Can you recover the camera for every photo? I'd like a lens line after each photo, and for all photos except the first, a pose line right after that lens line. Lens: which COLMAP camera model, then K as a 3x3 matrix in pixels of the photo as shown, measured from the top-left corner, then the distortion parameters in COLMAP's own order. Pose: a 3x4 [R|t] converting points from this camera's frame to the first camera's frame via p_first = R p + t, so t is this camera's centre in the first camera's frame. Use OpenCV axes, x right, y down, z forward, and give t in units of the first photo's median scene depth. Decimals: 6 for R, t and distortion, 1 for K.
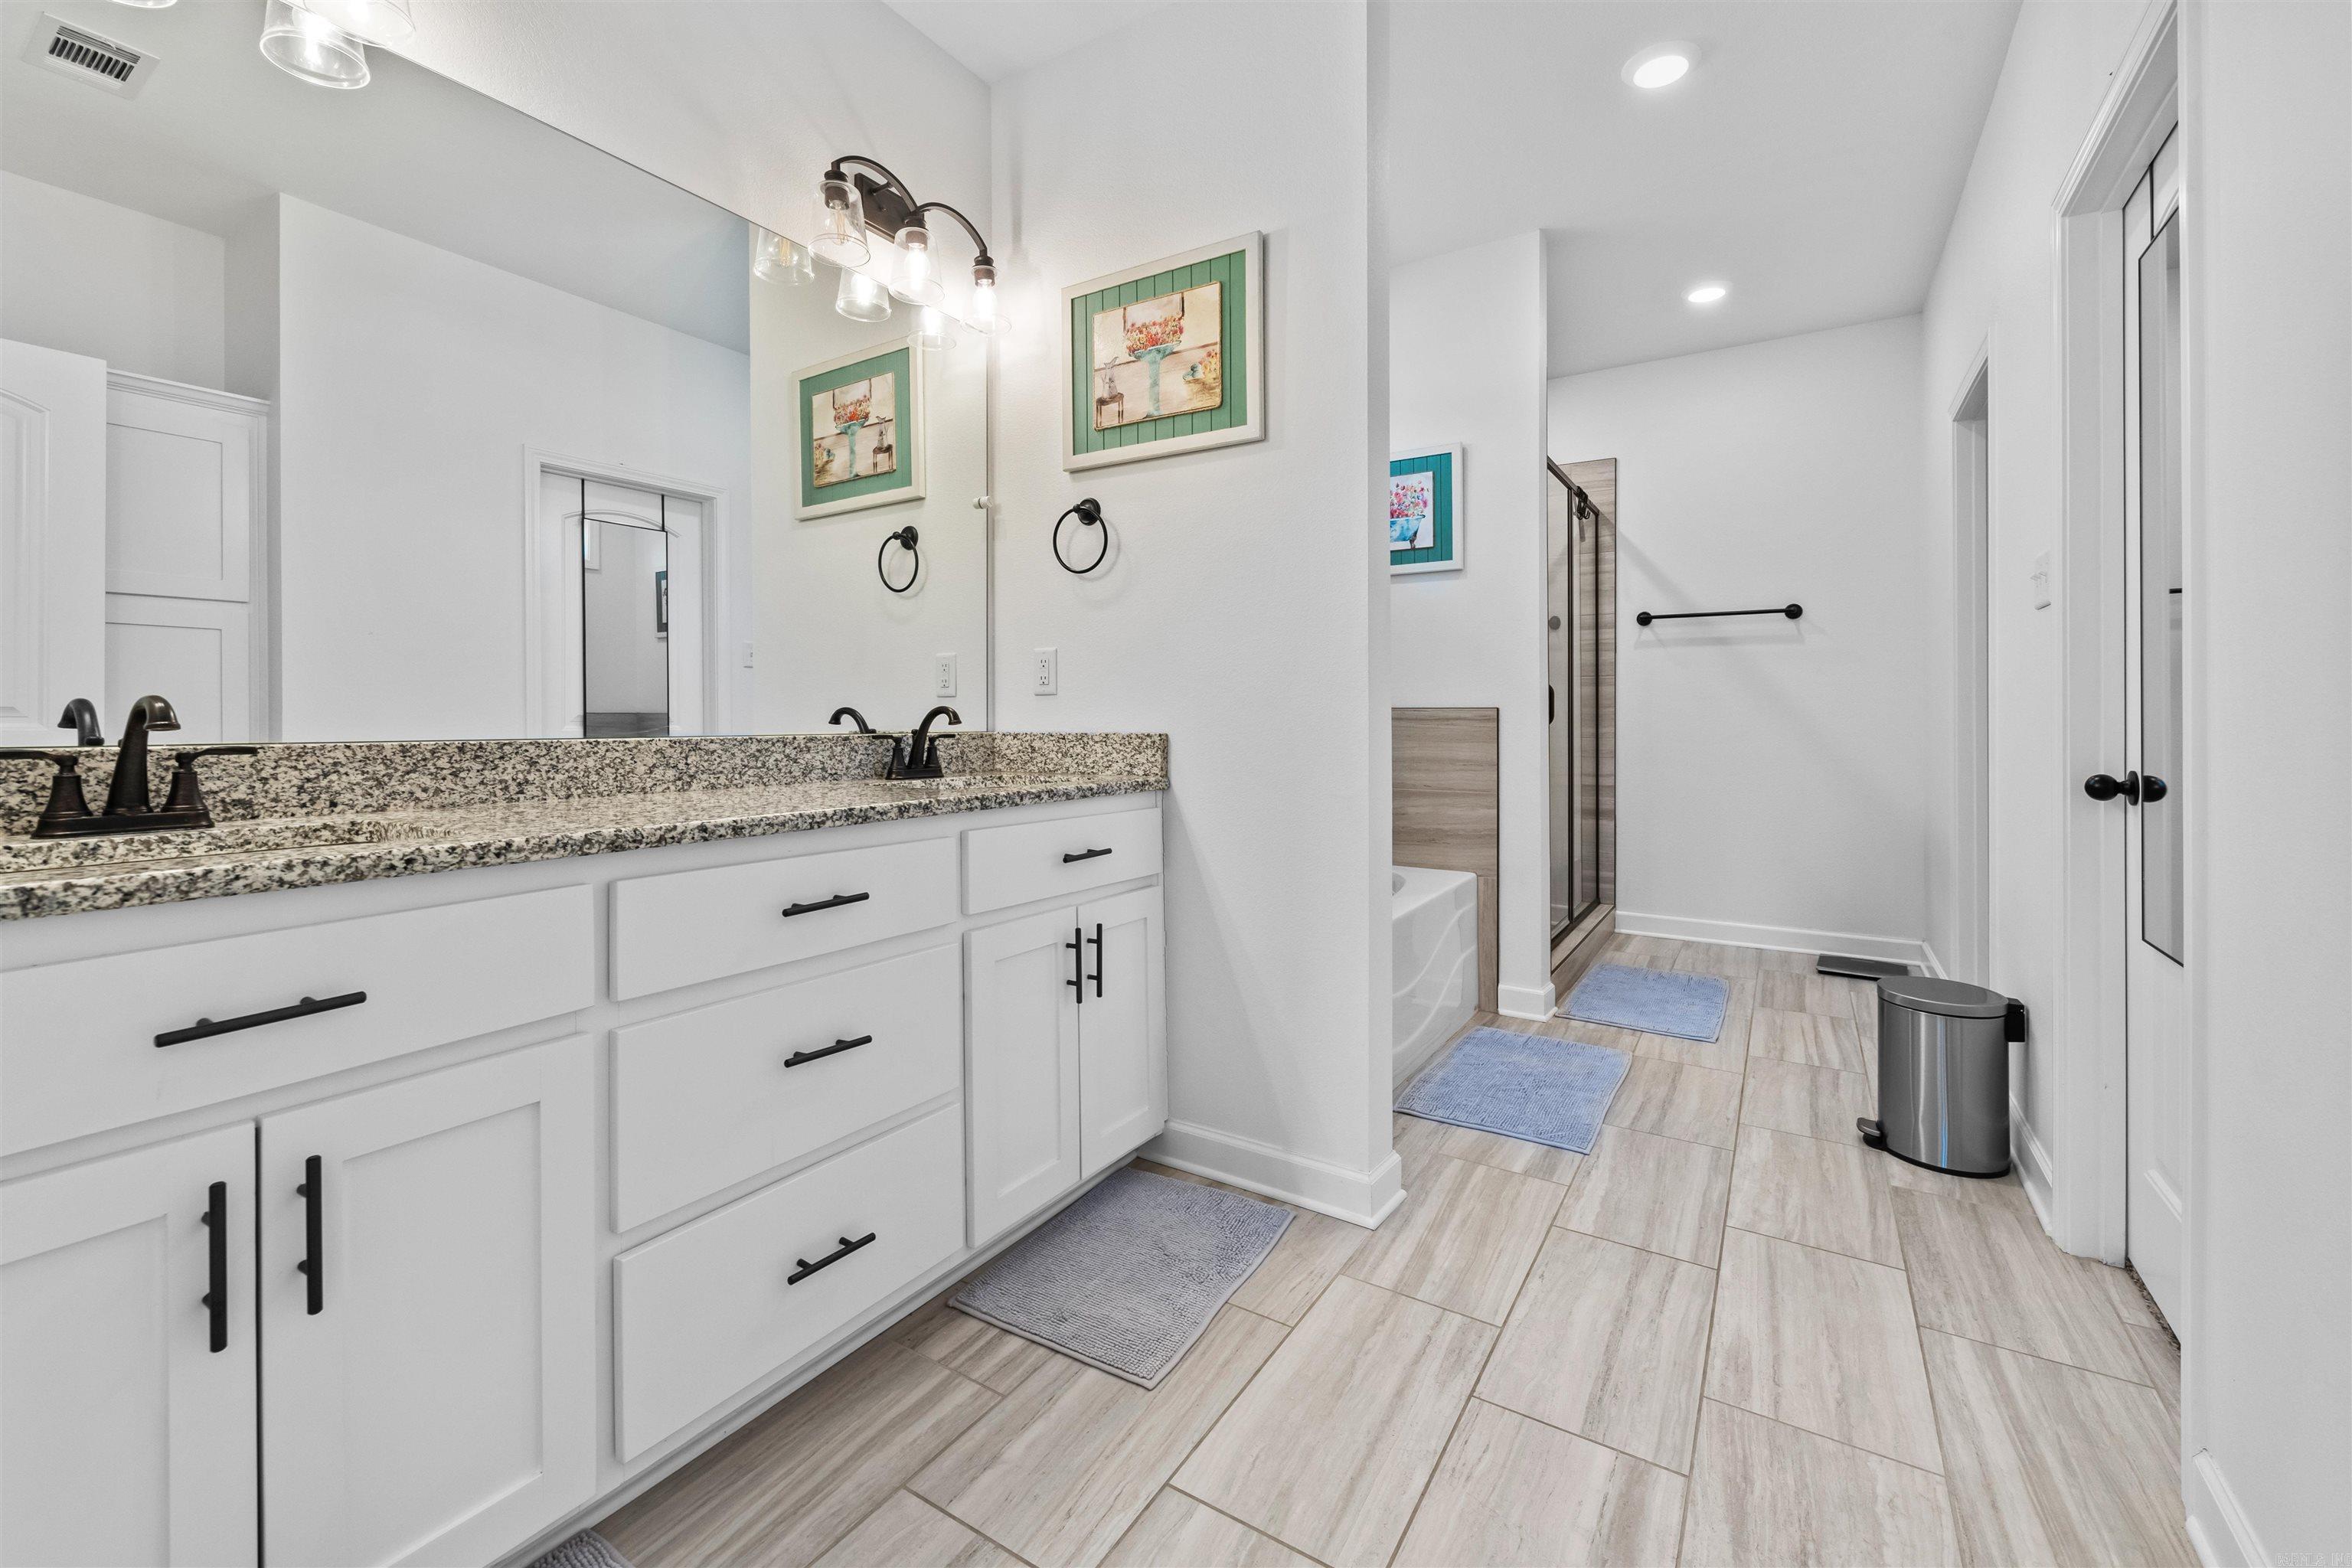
lens RADIAL K [[972.0, 0, 1140.6], [0, 972.0, 724.8], [0, 0, 1]] dist [0.006589, -0.003116]
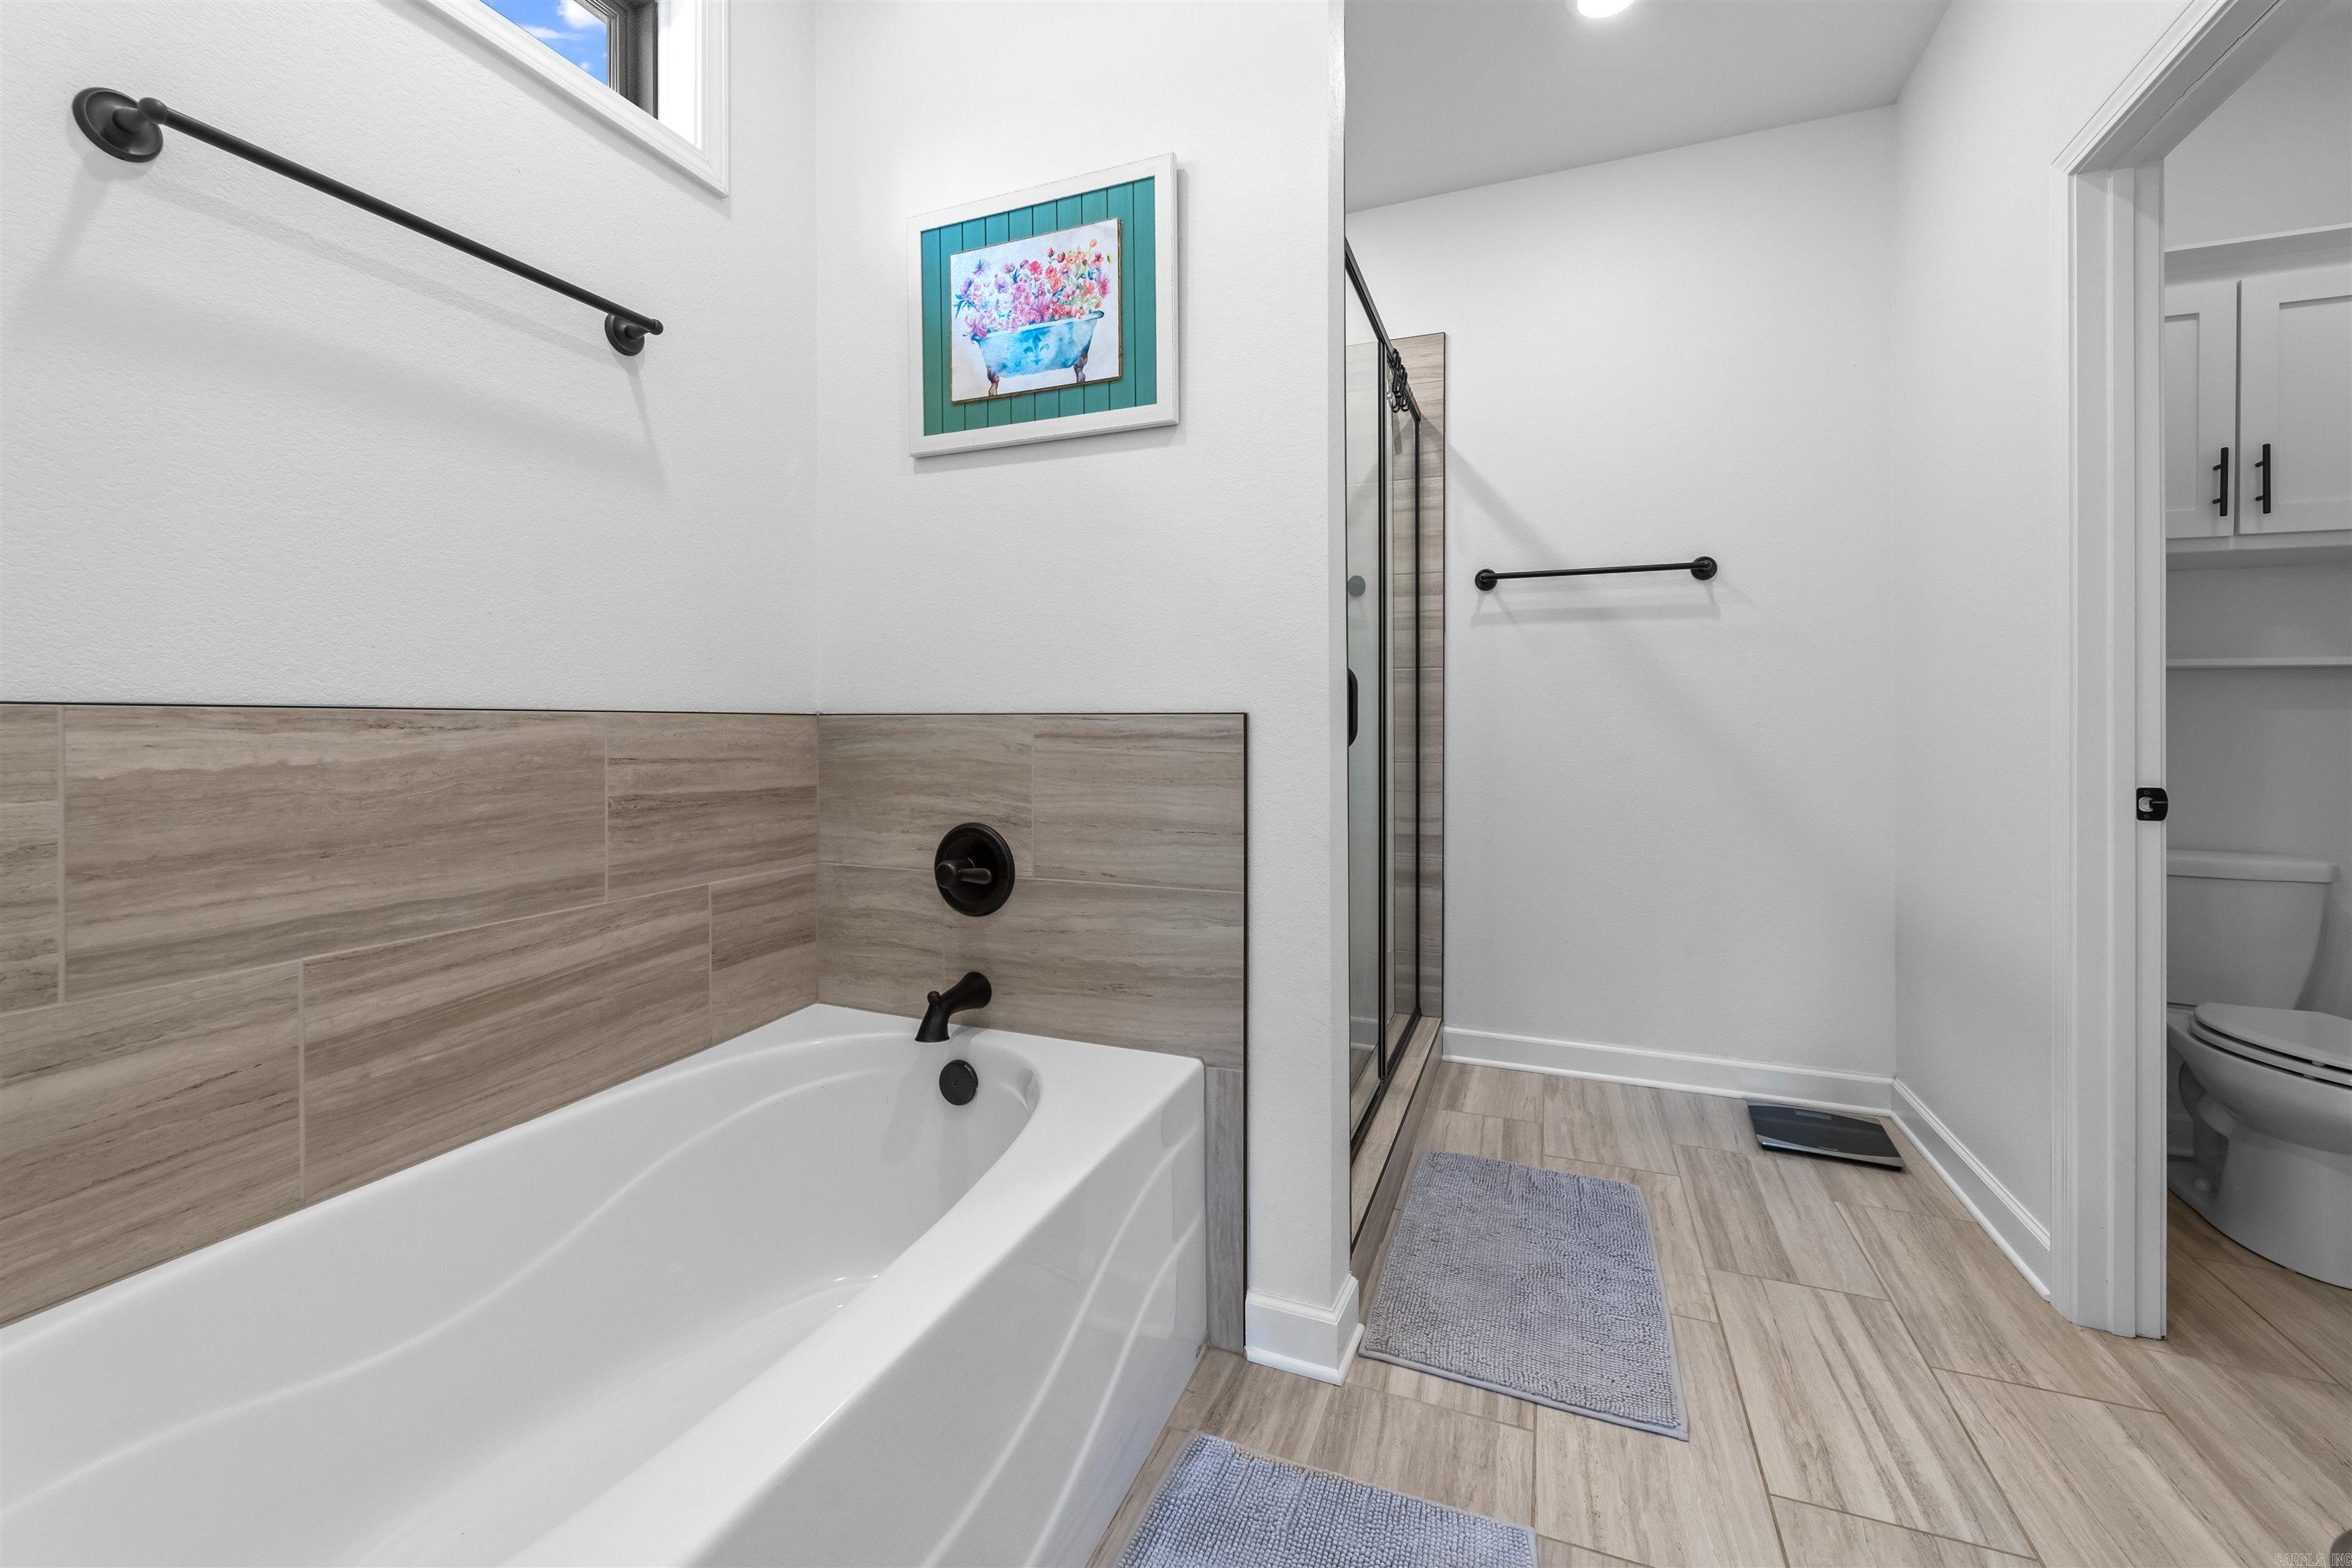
lens RADIAL K [[972.0, 0, 1128.4], [0, 972.0, 733.4], [0, 0, 1]] dist [0.006589, -0.003116]
pose [[0.984933, 0.000599, 0.172937, 0.180206], [-0.000303, 0.999998, -0.001737, -0.005132], [-0.172937, 0.001659, 0.984931, 0.426912]]
